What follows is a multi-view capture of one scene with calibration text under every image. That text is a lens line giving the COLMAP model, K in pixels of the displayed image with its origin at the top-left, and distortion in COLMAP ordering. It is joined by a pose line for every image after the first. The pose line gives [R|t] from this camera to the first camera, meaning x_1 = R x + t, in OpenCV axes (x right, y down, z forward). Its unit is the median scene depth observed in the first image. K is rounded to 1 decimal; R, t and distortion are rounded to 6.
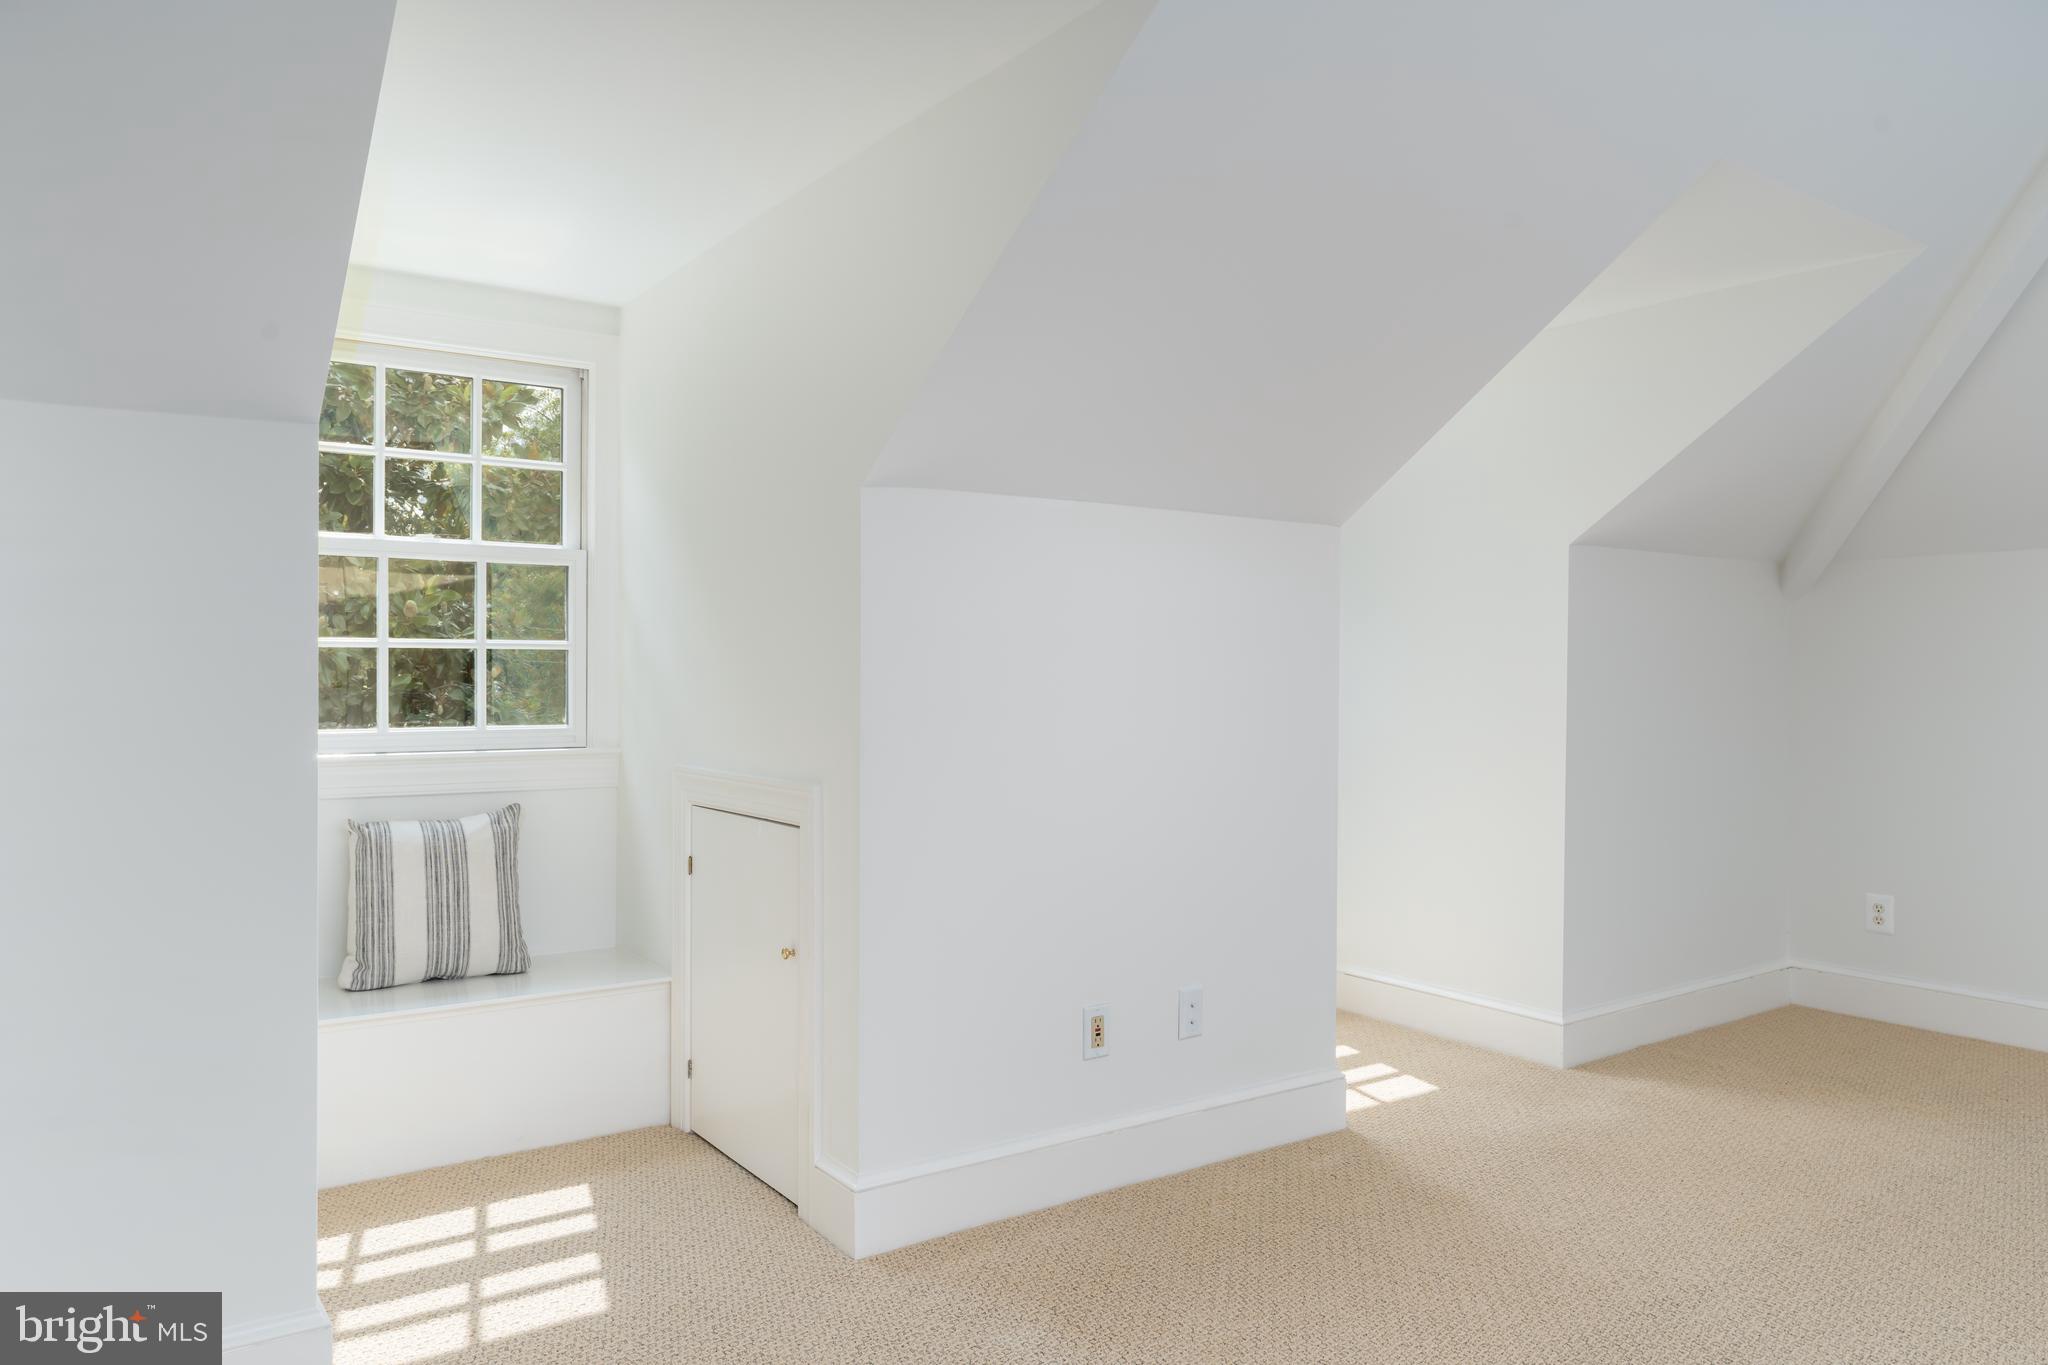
lens RADIAL K [[1464.1, 0, 1023.3], [0, 1464.1, 667.0], [0, 0, 1]] dist [-0.006250, -0.001647]
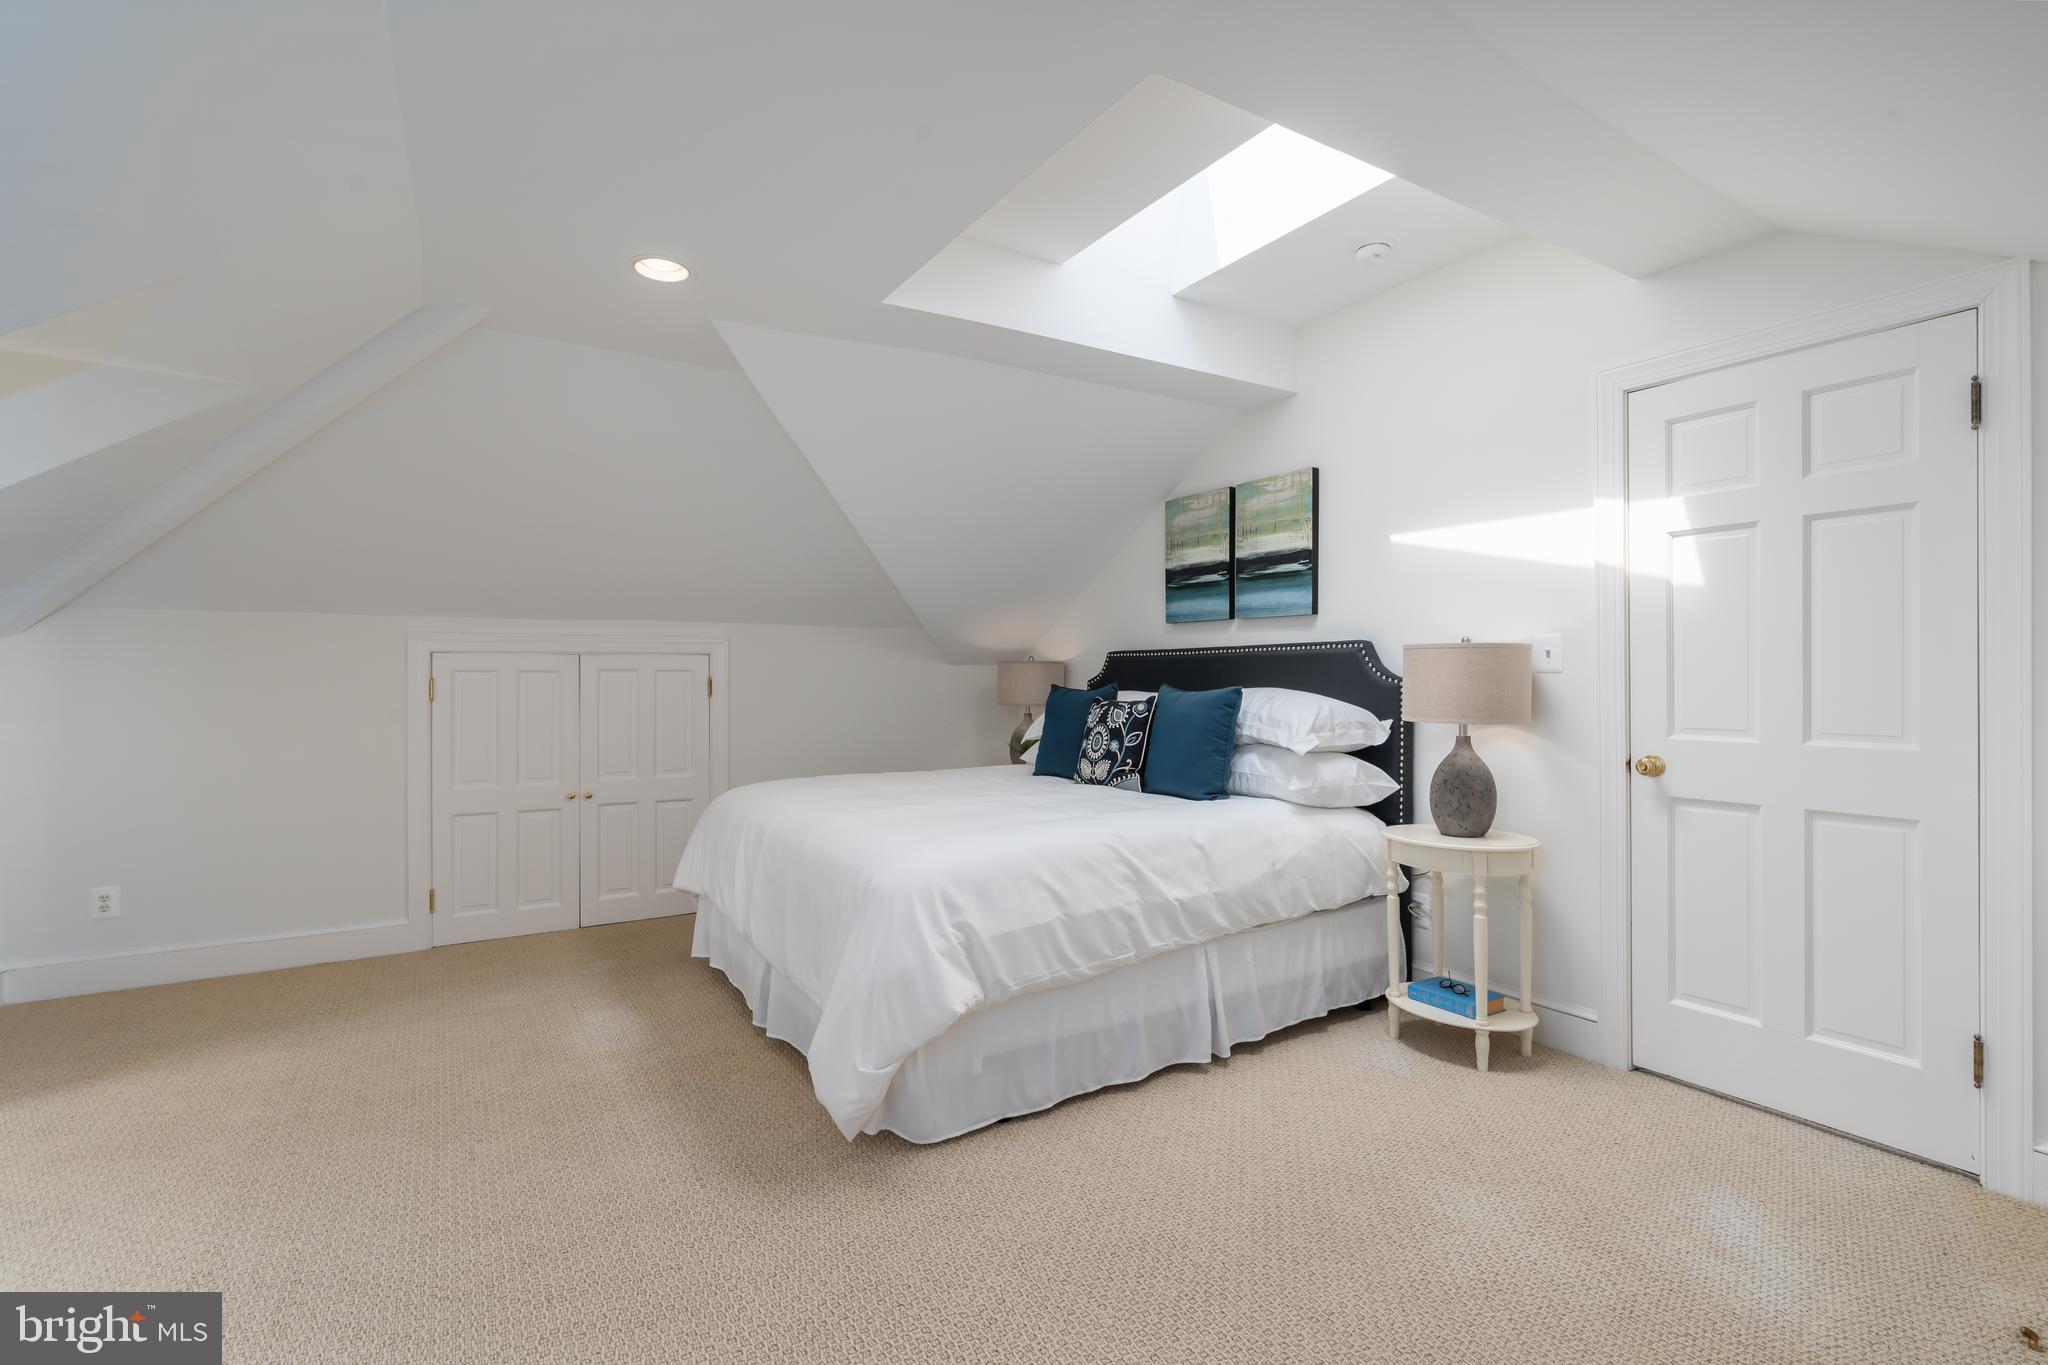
lens RADIAL K [[937.3, 0, 1037.8], [0, 937.3, 686.1], [0, 0, 1]] dist [-0.002688, 0.000513]
pose [[0.066721, -0.010047, 0.997721, -0.166591], [0.008899, 0.999916, 0.009474, -0.012909], [-0.997732, 0.008246, 0.066805, 0.232585]]
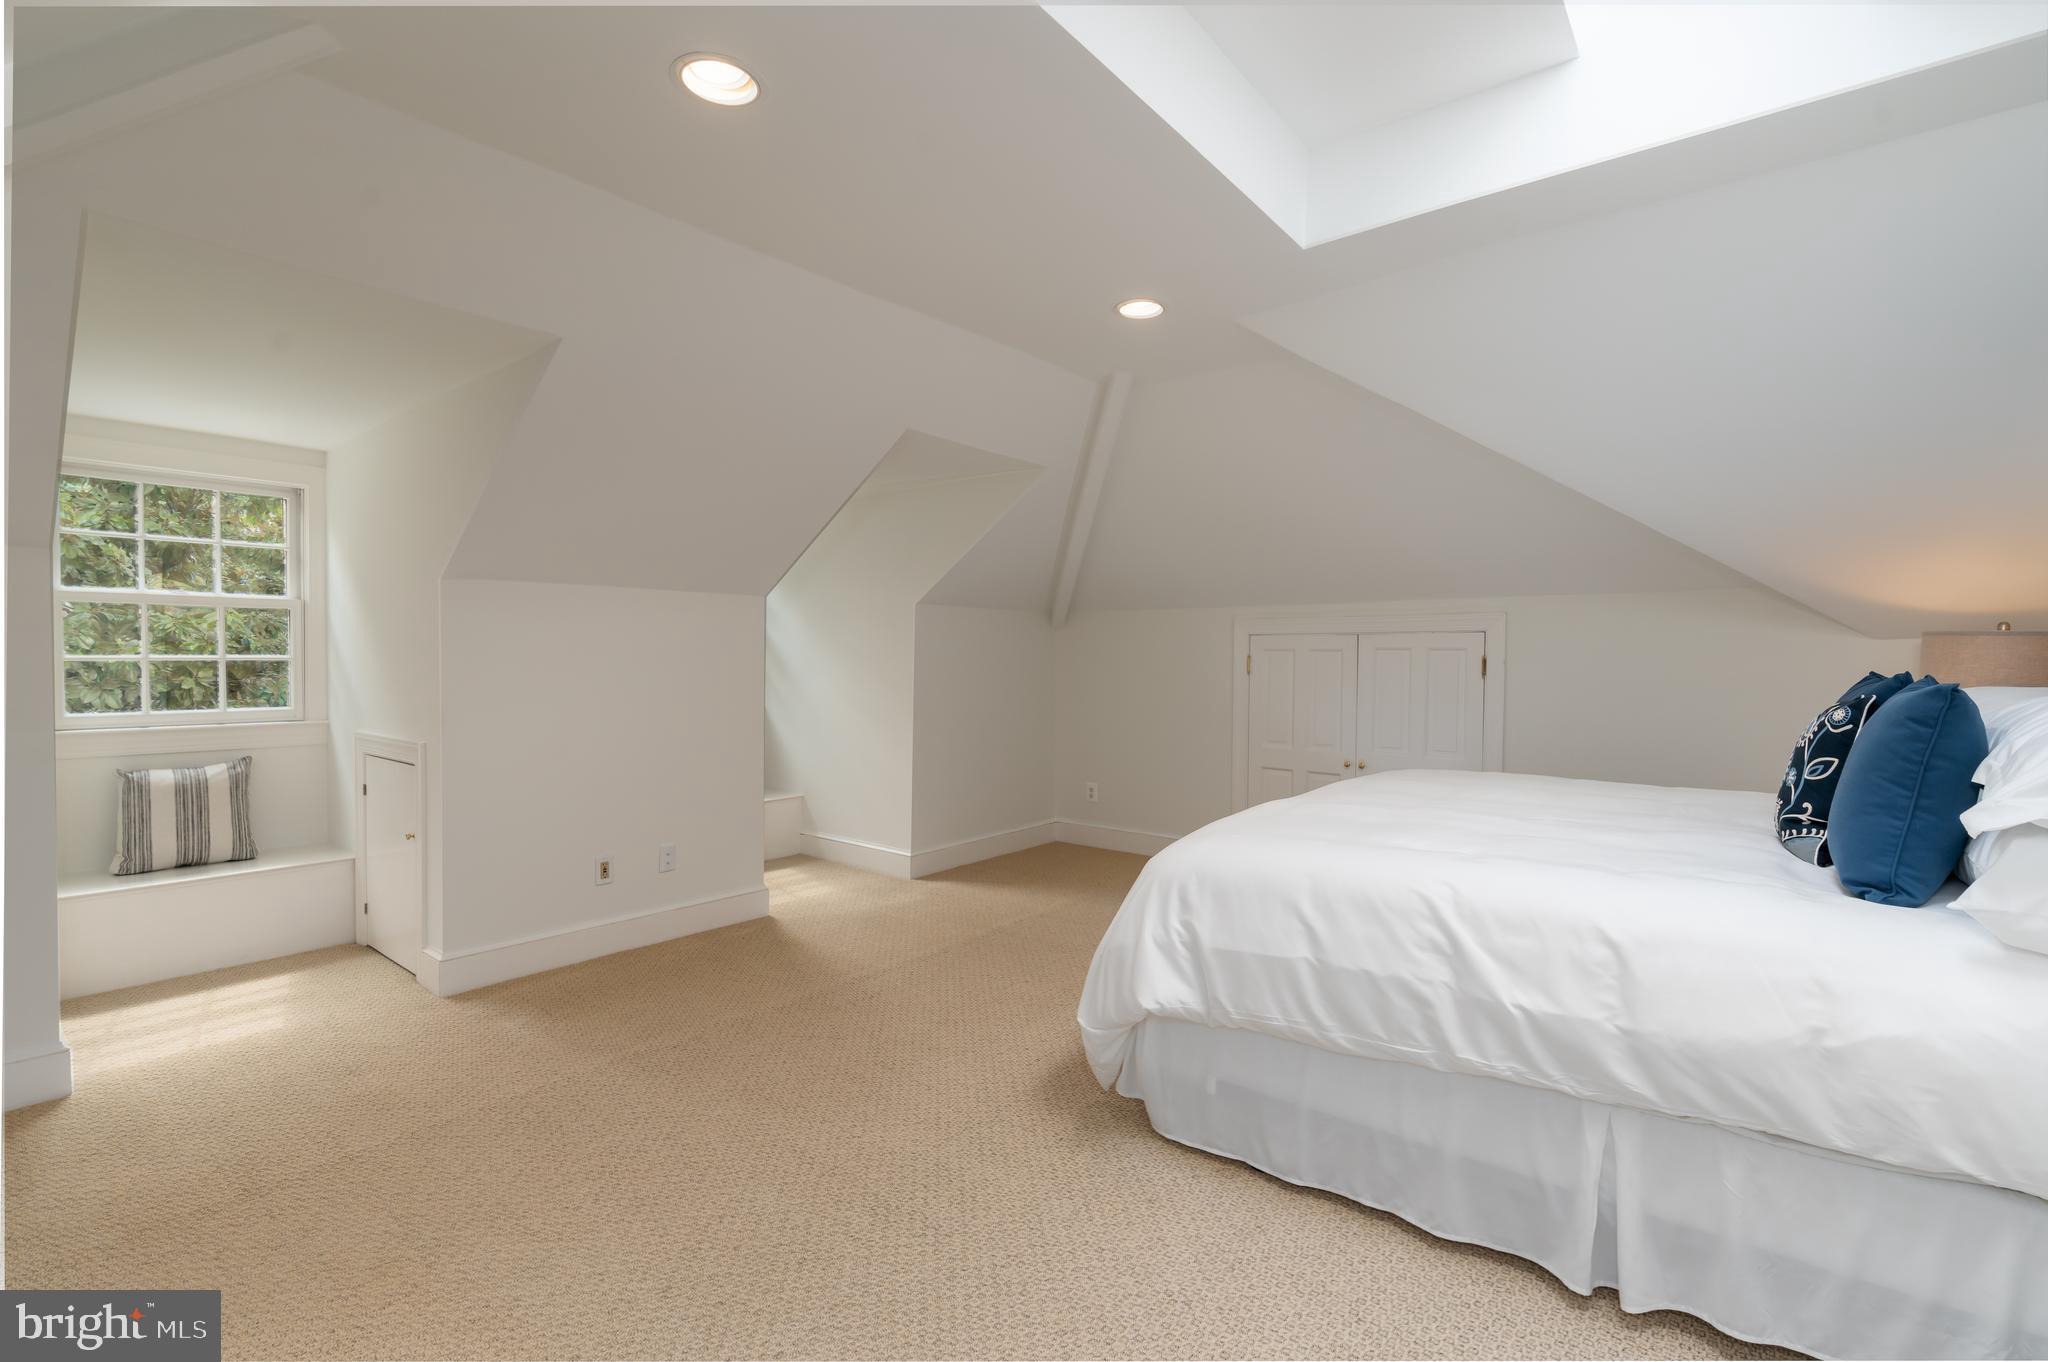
lens RADIAL K [[937.3, 0, 1039.3], [0, 937.3, 681.3], [0, 0, 1]] dist [-0.002688, 0.000513]
pose [[0.964665, -0.008408, 0.263345, 0.242213], [0.001975, 0.999693, 0.024684, -0.015385], [-0.263472, -0.023292, 0.964386, -0.250782]]
